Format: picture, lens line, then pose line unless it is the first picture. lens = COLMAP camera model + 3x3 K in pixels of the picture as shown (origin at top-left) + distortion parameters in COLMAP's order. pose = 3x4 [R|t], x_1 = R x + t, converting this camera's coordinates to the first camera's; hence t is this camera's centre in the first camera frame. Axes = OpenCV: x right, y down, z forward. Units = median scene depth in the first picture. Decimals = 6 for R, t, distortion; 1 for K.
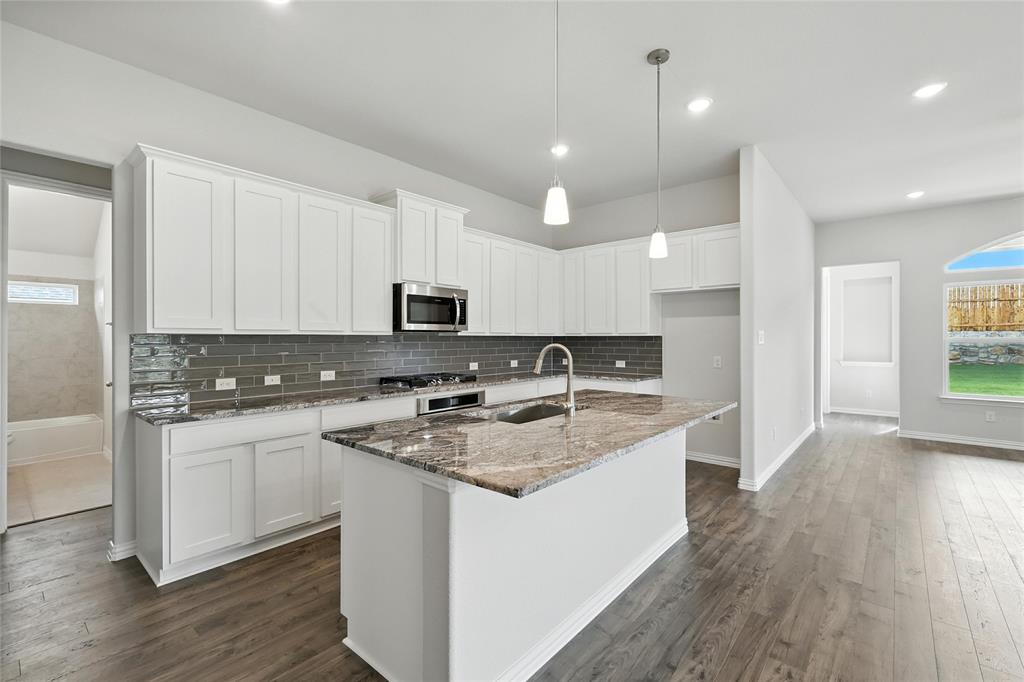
lens RADIAL K [[449.3, 0, 513.0], [0, 449.3, 337.4], [0, 0, 1]] dist [0.003972, 0.001328]
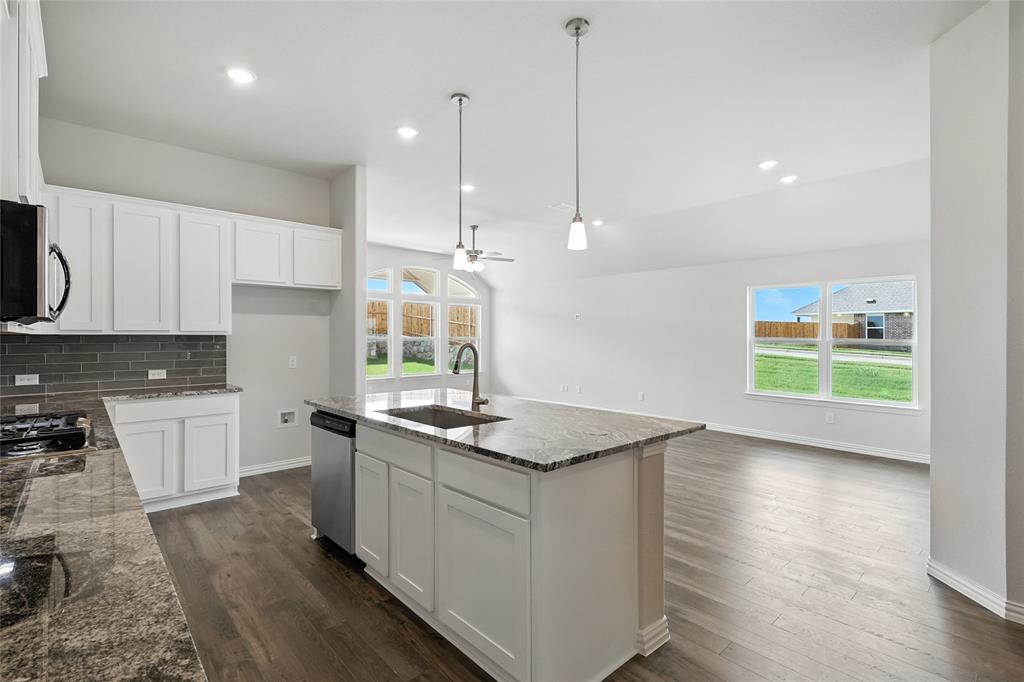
lens RADIAL K [[468.9, 0, 515.0], [0, 468.9, 338.8], [0, 0, 1]] dist [-0.000524, 0.000075]
pose [[0.124952, -0.002792, 0.992159, -0.536623], [-0.001830, 0.999994, 0.003045, -0.000889], [-0.992161, -0.002196, 0.124947, 0.429588]]
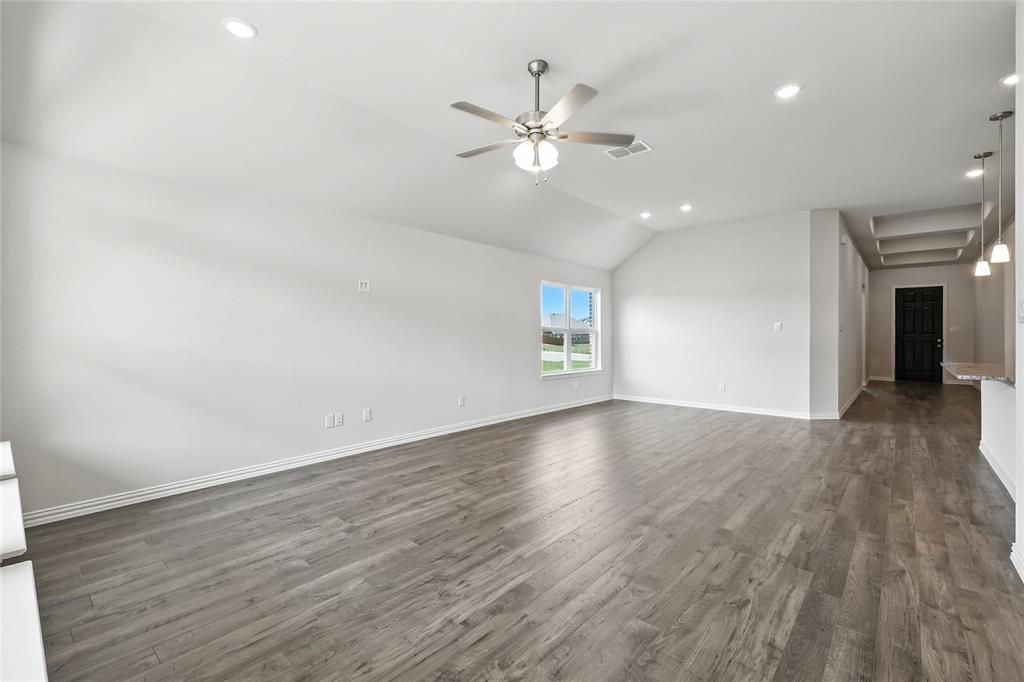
lens RADIAL K [[449.3, 0, 518.0], [0, 449.3, 334.6], [0, 0, 1]] dist [0.003972, 0.001328]
pose [[-1.000000, 0.000448, -0.000430, 1.102438], [0.000447, 0.999999, 0.000952, 0.027299], [0.000430, 0.000952, -0.999999, 1.461862]]
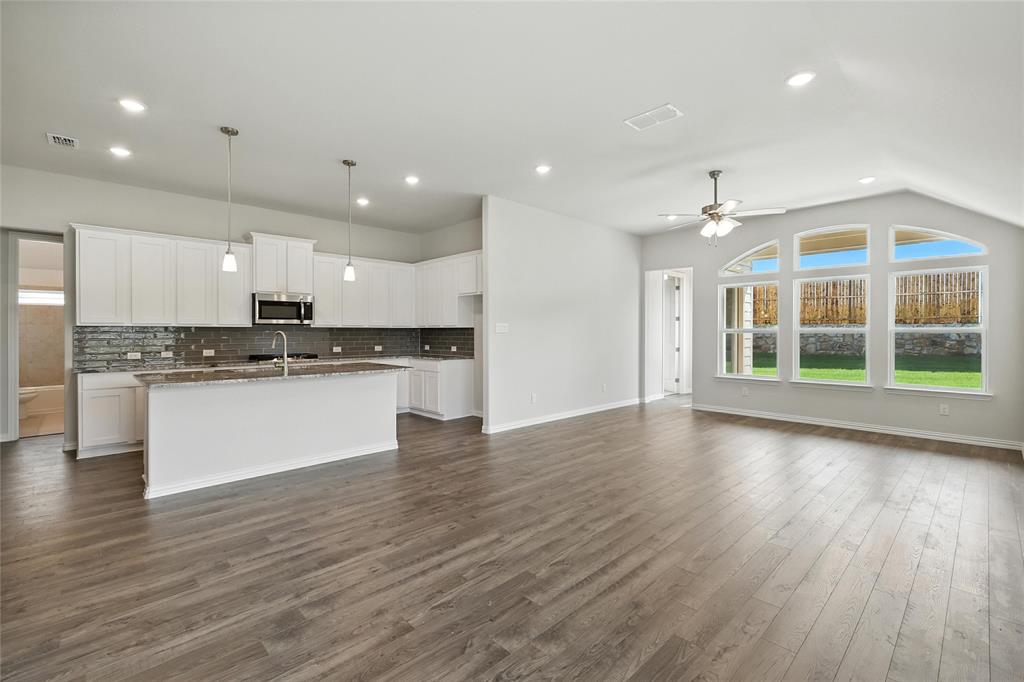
lens RADIAL K [[456.2, 0, 513.8], [0, 456.2, 332.0], [0, 0, 1]] dist [0.000589, 0.002075]
pose [[0.995389, 0.000120, -0.095920, 0.682851], [0.000120, 0.999997, 0.002501, 0.007752], [0.095920, -0.002501, 0.995386, -0.409805]]
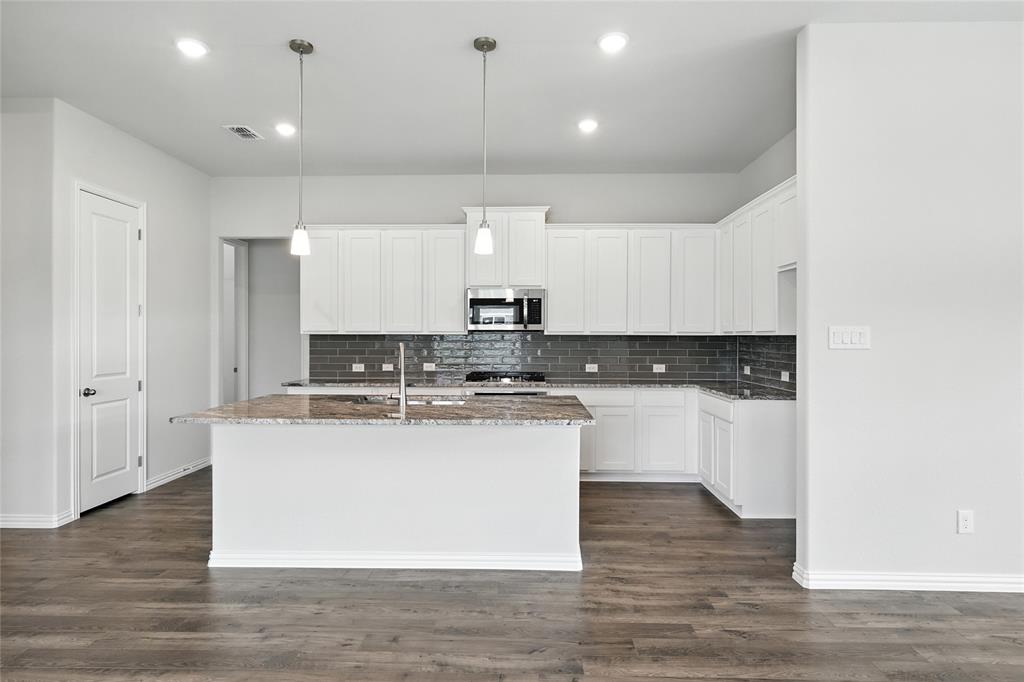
lens RADIAL K [[538.7, 0, 510.4], [0, 538.7, 337.9], [0, 0, 1]] dist [0.004843, 0.001010]
pose [[0.628485, 0.004608, -0.777808, 0.769665], [-0.001687, 0.999988, 0.004562, -0.002760], [0.777820, -0.001555, 0.628485, 0.198020]]
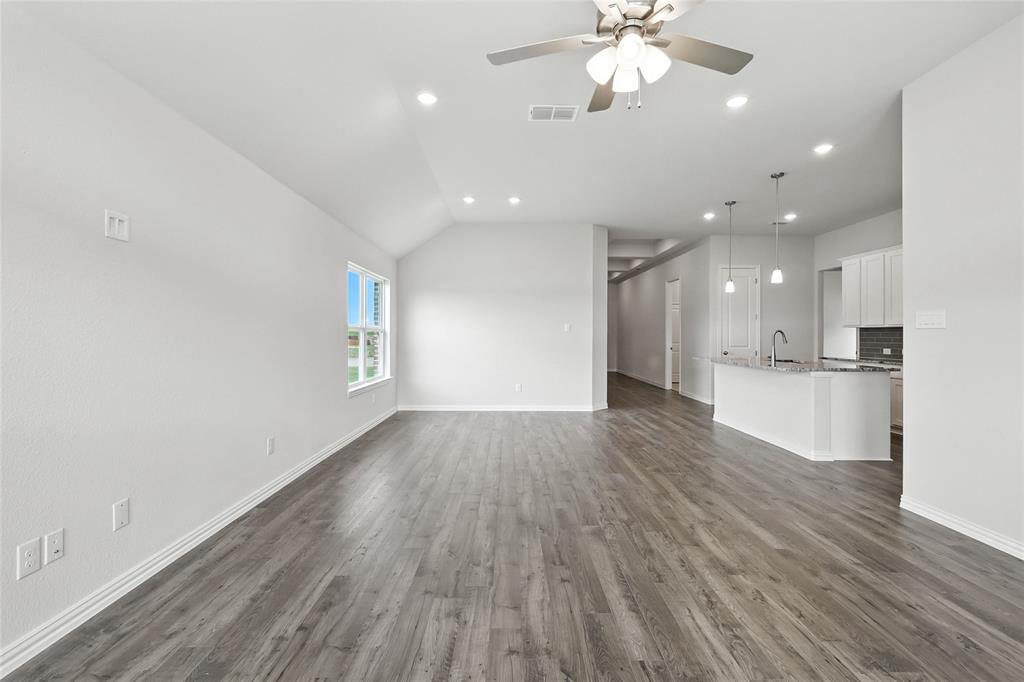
lens RADIAL K [[449.3, 0, 509.5], [0, 449.3, 333.2], [0, 0, 1]] dist [0.003972, 0.001328]
pose [[-0.753804, -0.005759, -0.657074, 1.461638], [-0.005093, 0.999983, -0.002921, 0.025750], [0.657079, 0.001145, -0.753821, 1.033899]]
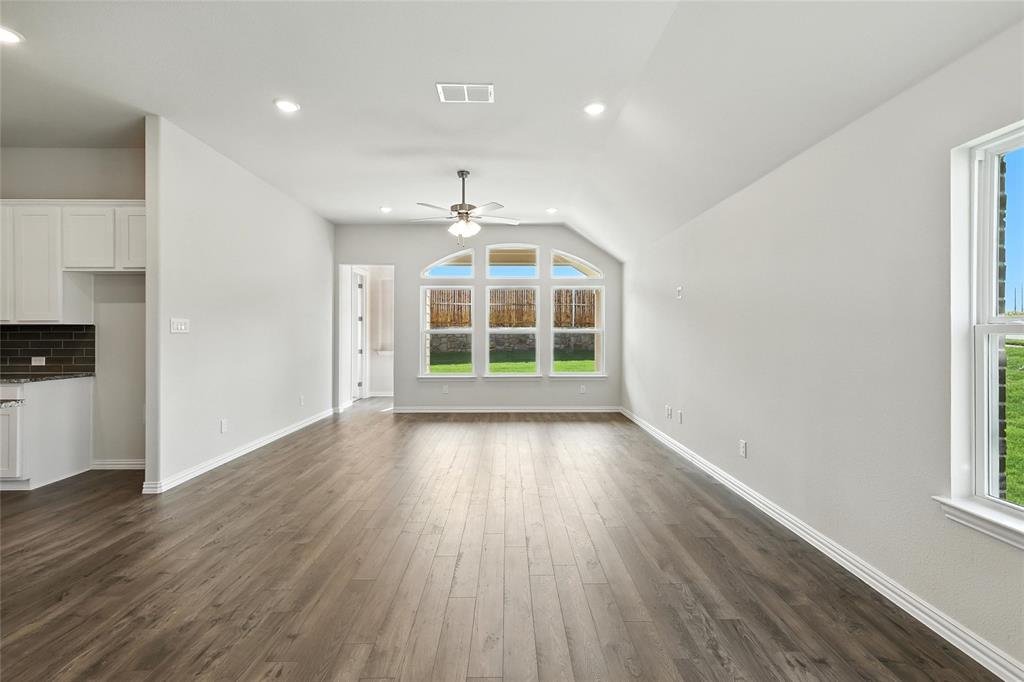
lens RADIAL K [[456.2, 0, 515.1], [0, 456.2, 331.6], [0, 0, 1]] dist [0.000589, 0.002075]
pose [[0.749841, 0.002337, 0.661614, 0.417138], [-0.001080, 0.999997, -0.002308, 0.011646], [-0.661618, 0.001016, 0.749841, -0.163754]]
